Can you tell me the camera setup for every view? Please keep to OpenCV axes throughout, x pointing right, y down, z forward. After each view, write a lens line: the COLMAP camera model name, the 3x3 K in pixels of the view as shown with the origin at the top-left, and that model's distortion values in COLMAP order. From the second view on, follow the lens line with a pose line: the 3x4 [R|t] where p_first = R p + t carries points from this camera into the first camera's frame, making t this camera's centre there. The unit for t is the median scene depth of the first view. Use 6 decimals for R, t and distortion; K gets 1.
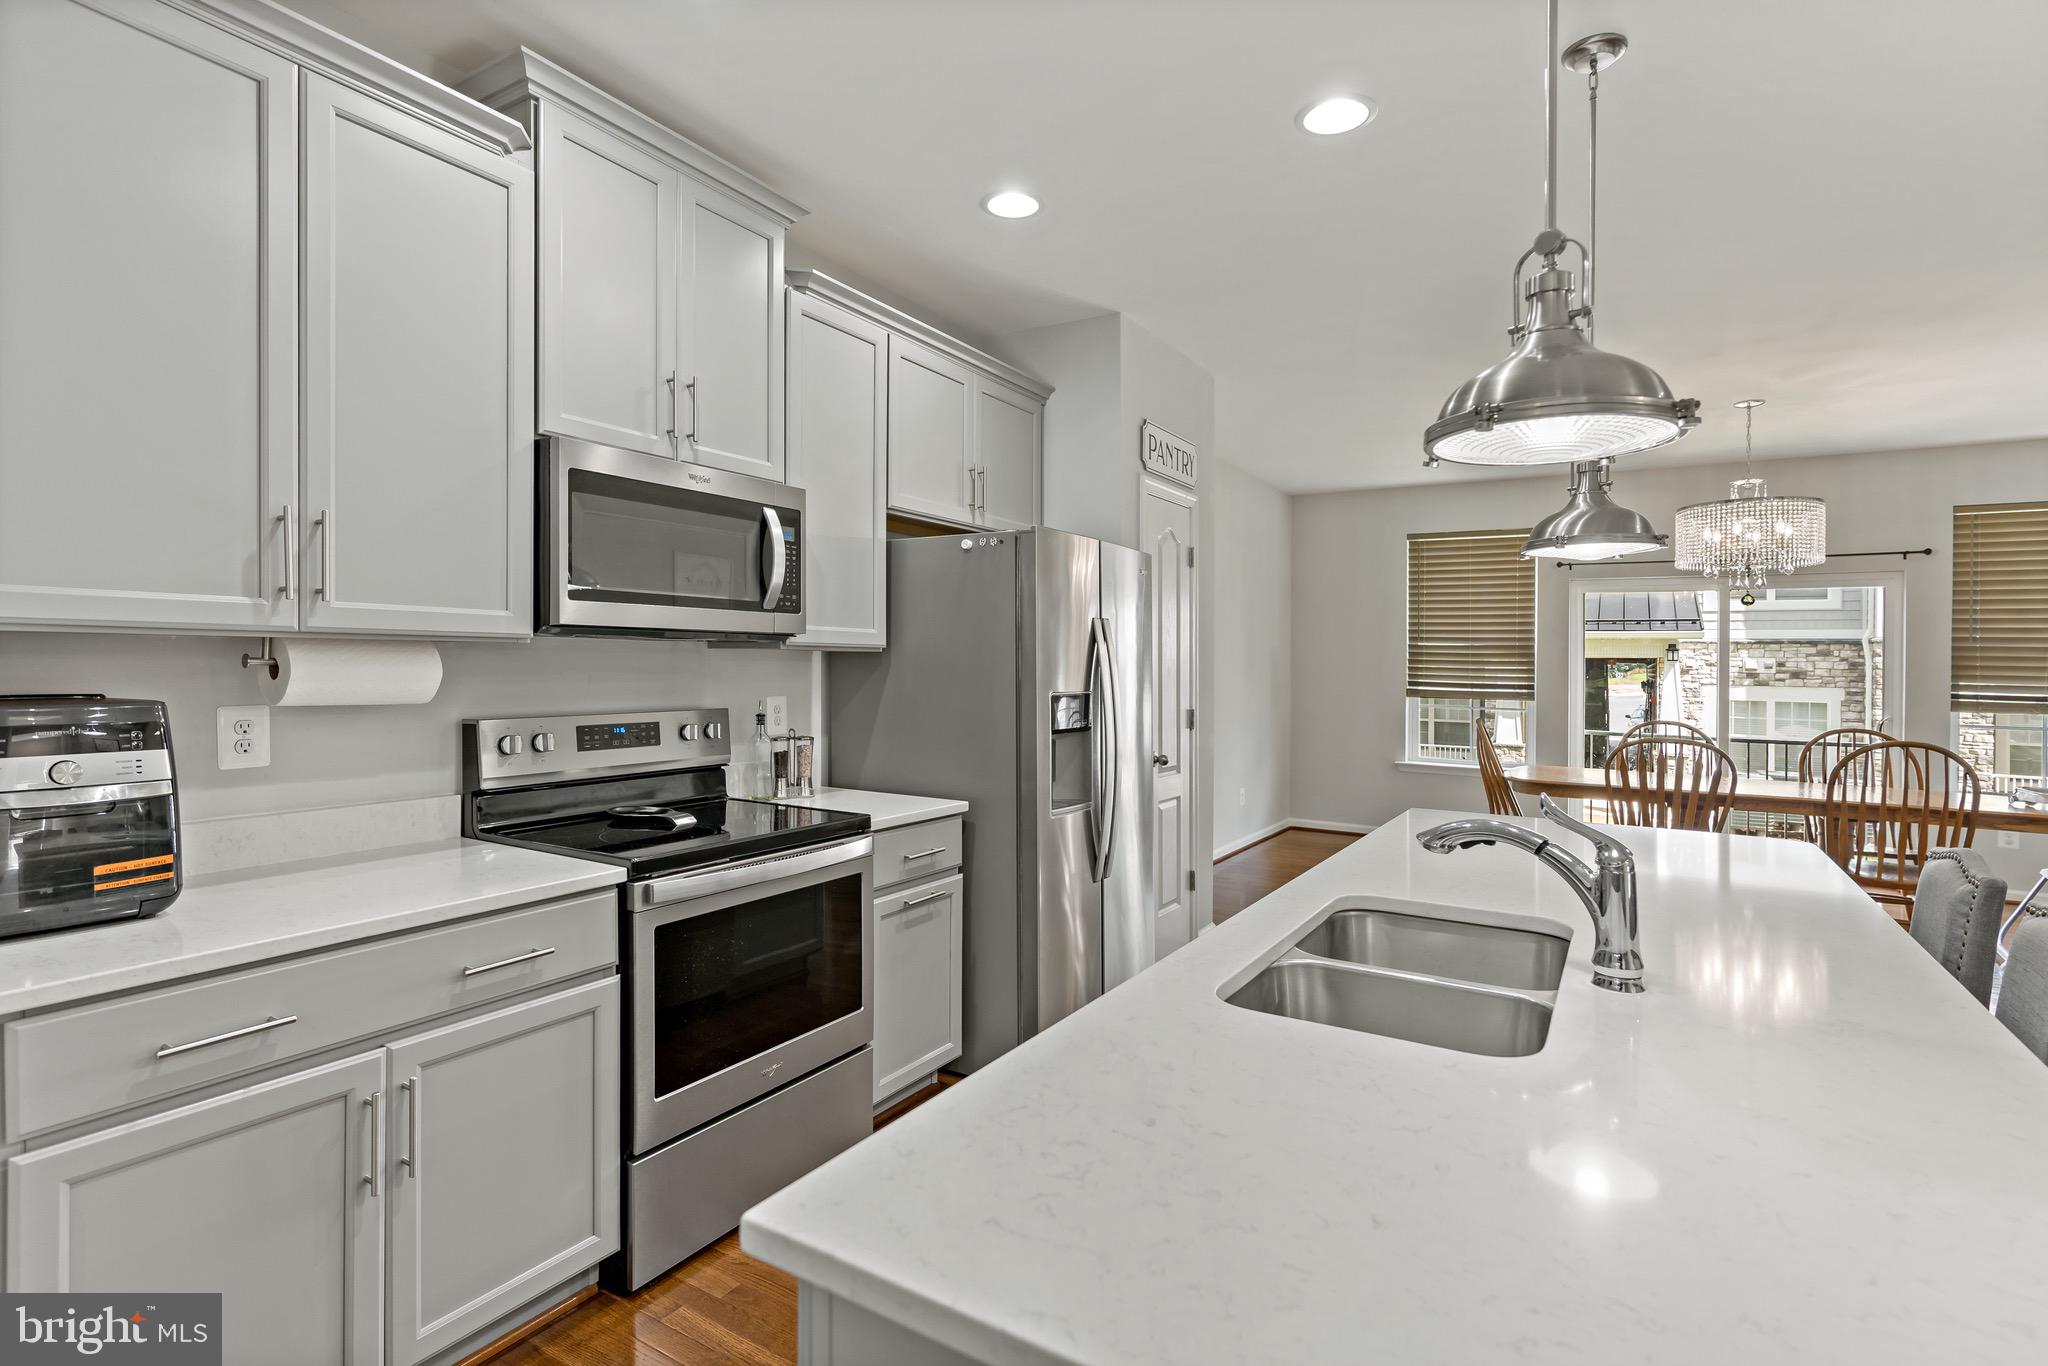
lens RADIAL K [[999.3, 0, 1010.5], [0, 999.3, 645.6], [0, 0, 1]] dist [0.002630, -0.000266]
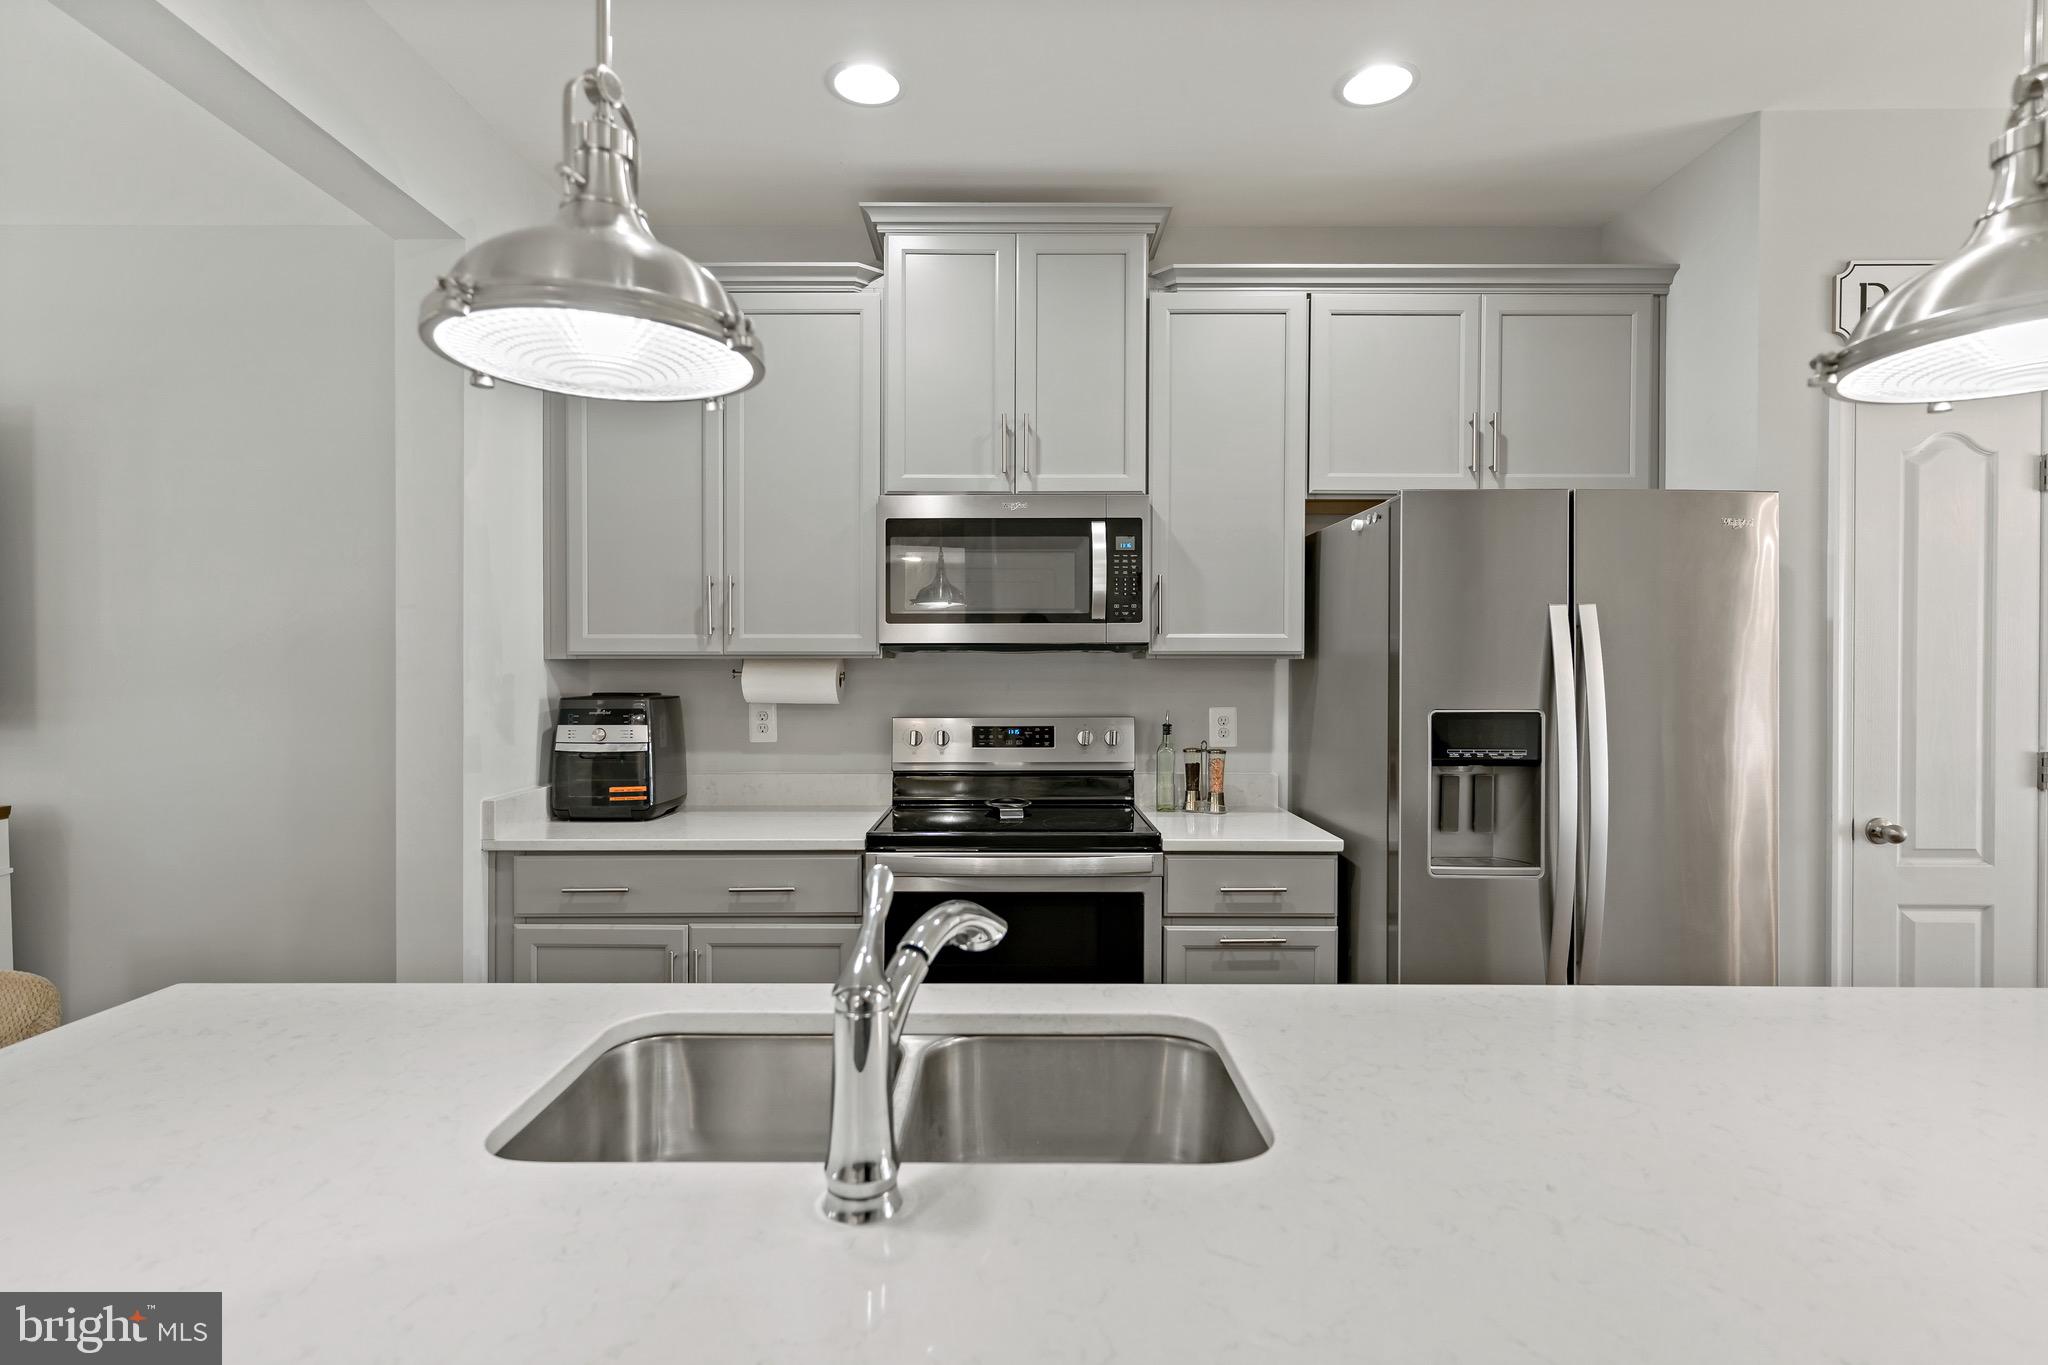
lens RADIAL K [[988.0, 0, 1001.9], [0, 988.0, 664.3], [0, 0, 1]] dist [-0.001231, 0.000067]
pose [[0.521560, -0.020256, -0.852974, 0.465463], [0.021029, 0.999720, -0.010883, 0.014915], [0.852955, -0.012262, 0.521840, 0.316765]]
